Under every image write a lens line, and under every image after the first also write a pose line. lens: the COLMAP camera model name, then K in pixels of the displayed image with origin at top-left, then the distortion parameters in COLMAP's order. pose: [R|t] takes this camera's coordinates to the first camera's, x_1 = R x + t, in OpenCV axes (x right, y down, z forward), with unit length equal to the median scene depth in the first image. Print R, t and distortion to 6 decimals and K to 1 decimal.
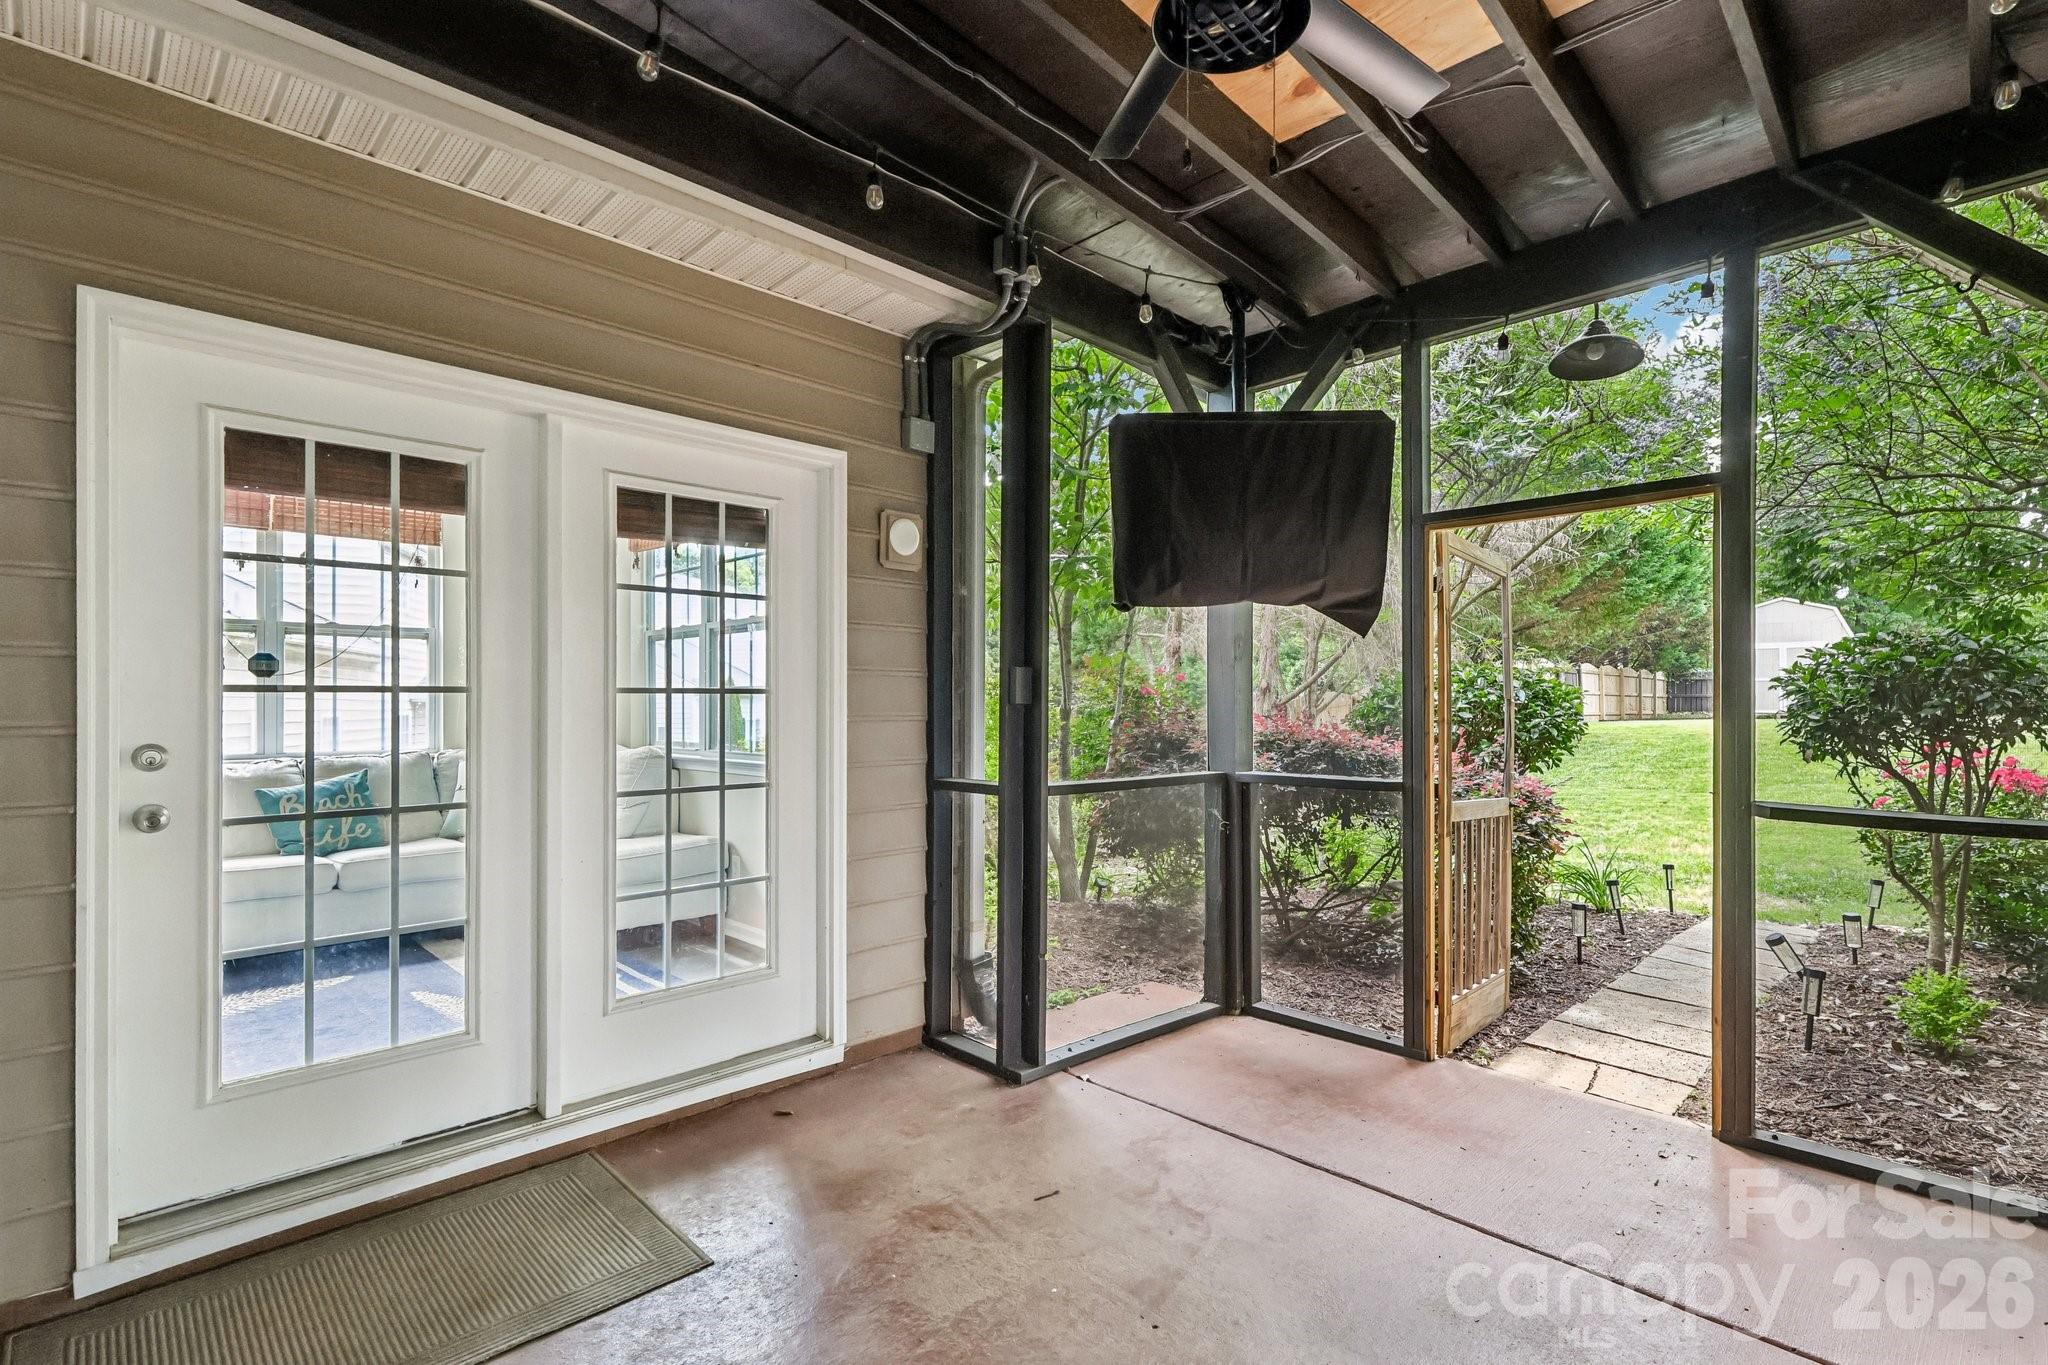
lens RADIAL K [[974.2, 0, 1025.3], [0, 974.2, 695.8], [0, 0, 1]] dist [0.004212, 0.000759]
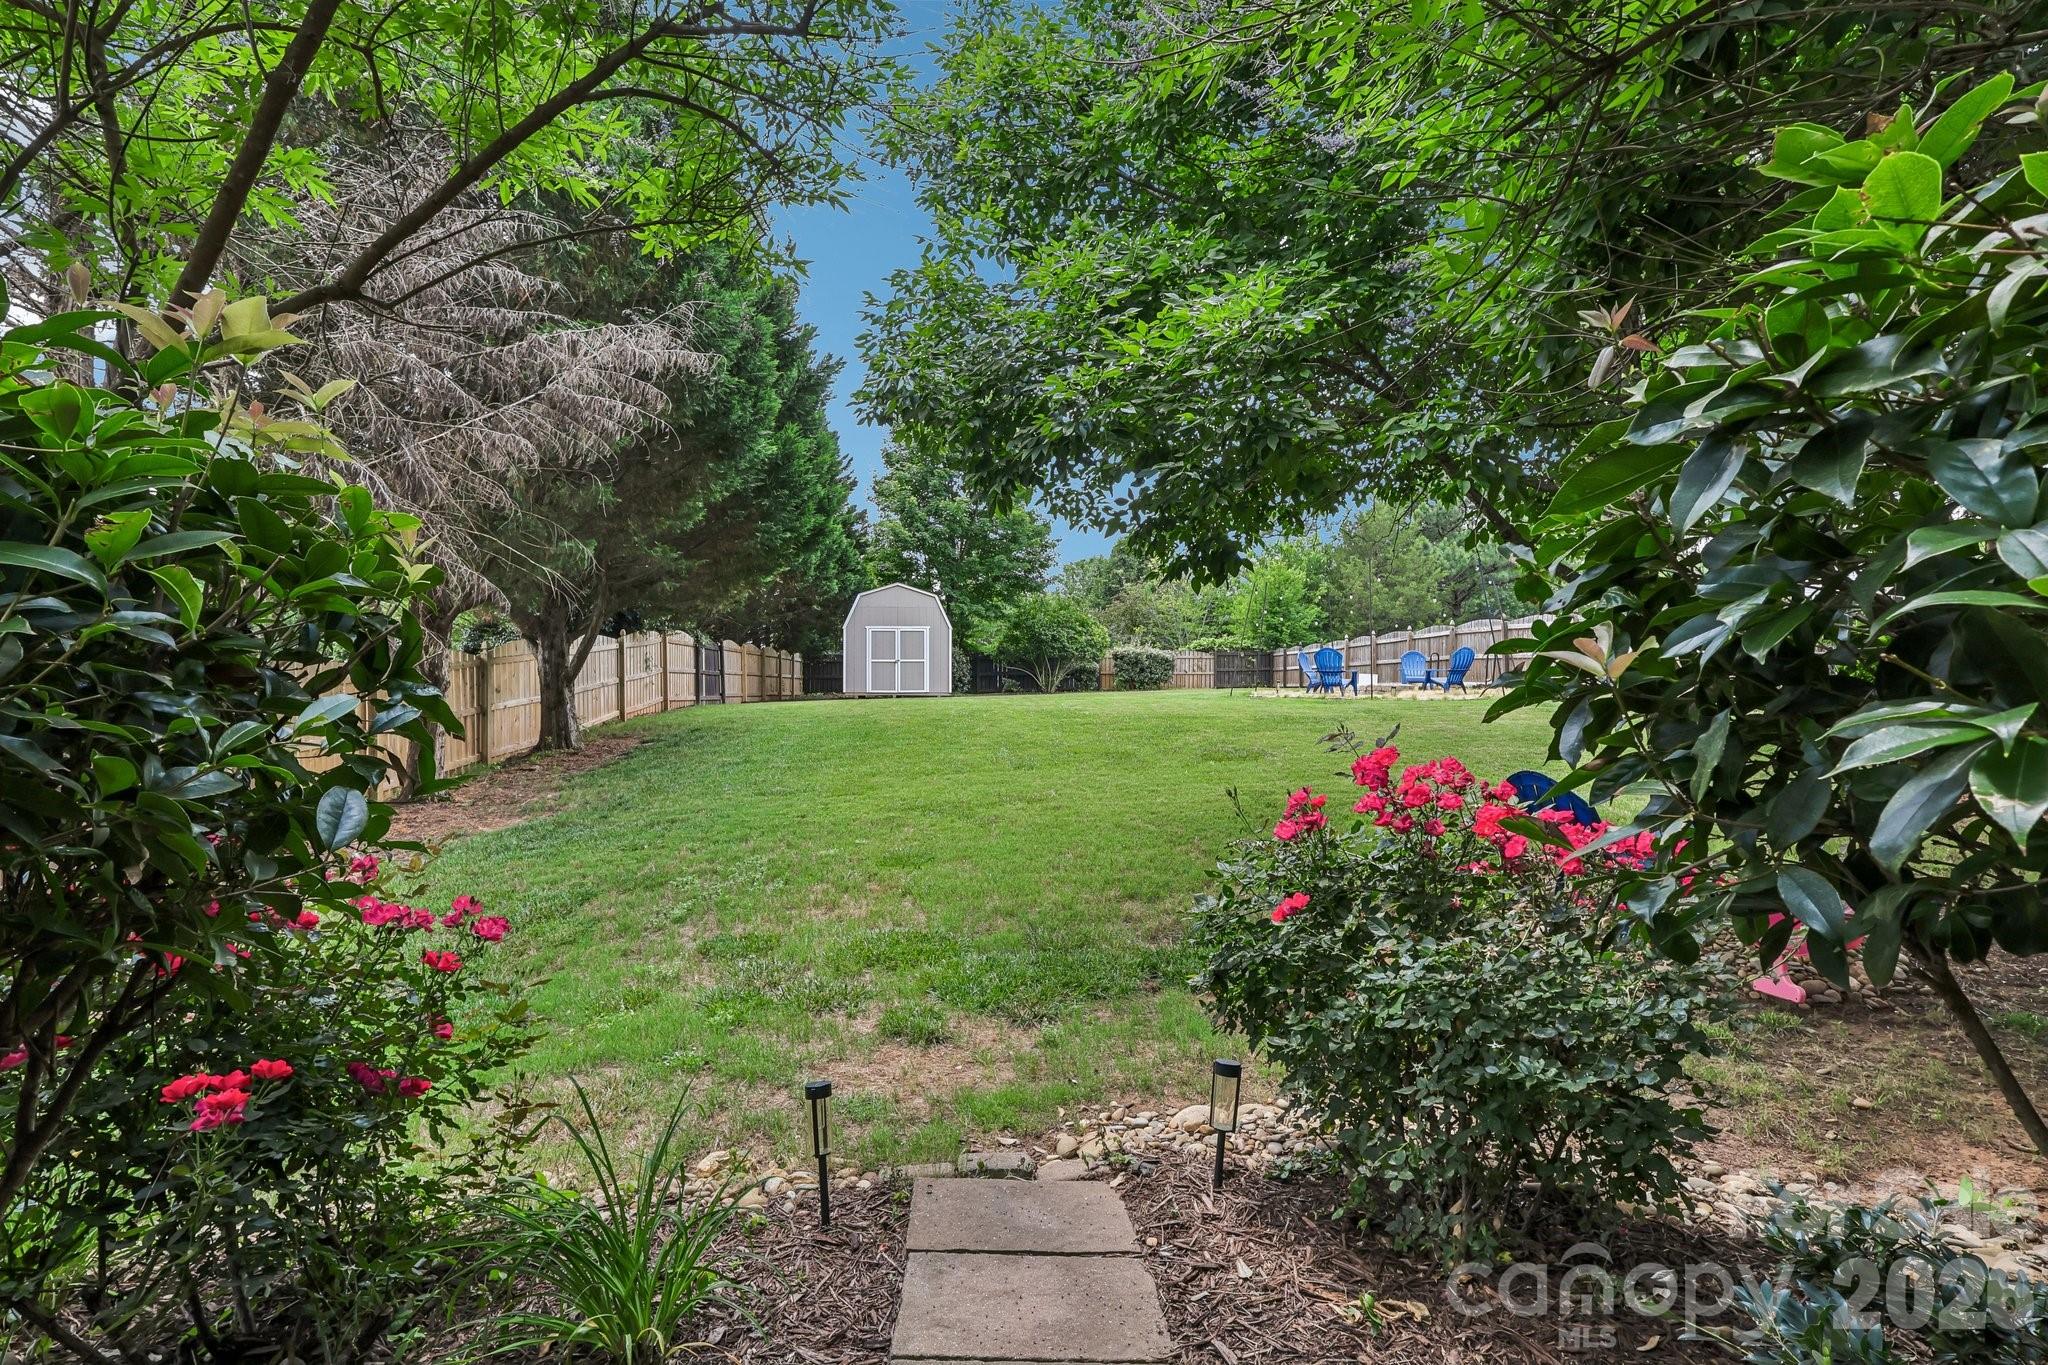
lens RADIAL K [[974.2, 0, 1025.3], [0, 974.2, 695.8], [0, 0, 1]] dist [0.004212, 0.000759]
pose [[0.691872, -0.006075, 0.721994, 0.099559], [-0.006557, 0.999871, 0.014696, 0.003738], [-0.721990, -0.014902, 0.691743, 0.153715]]
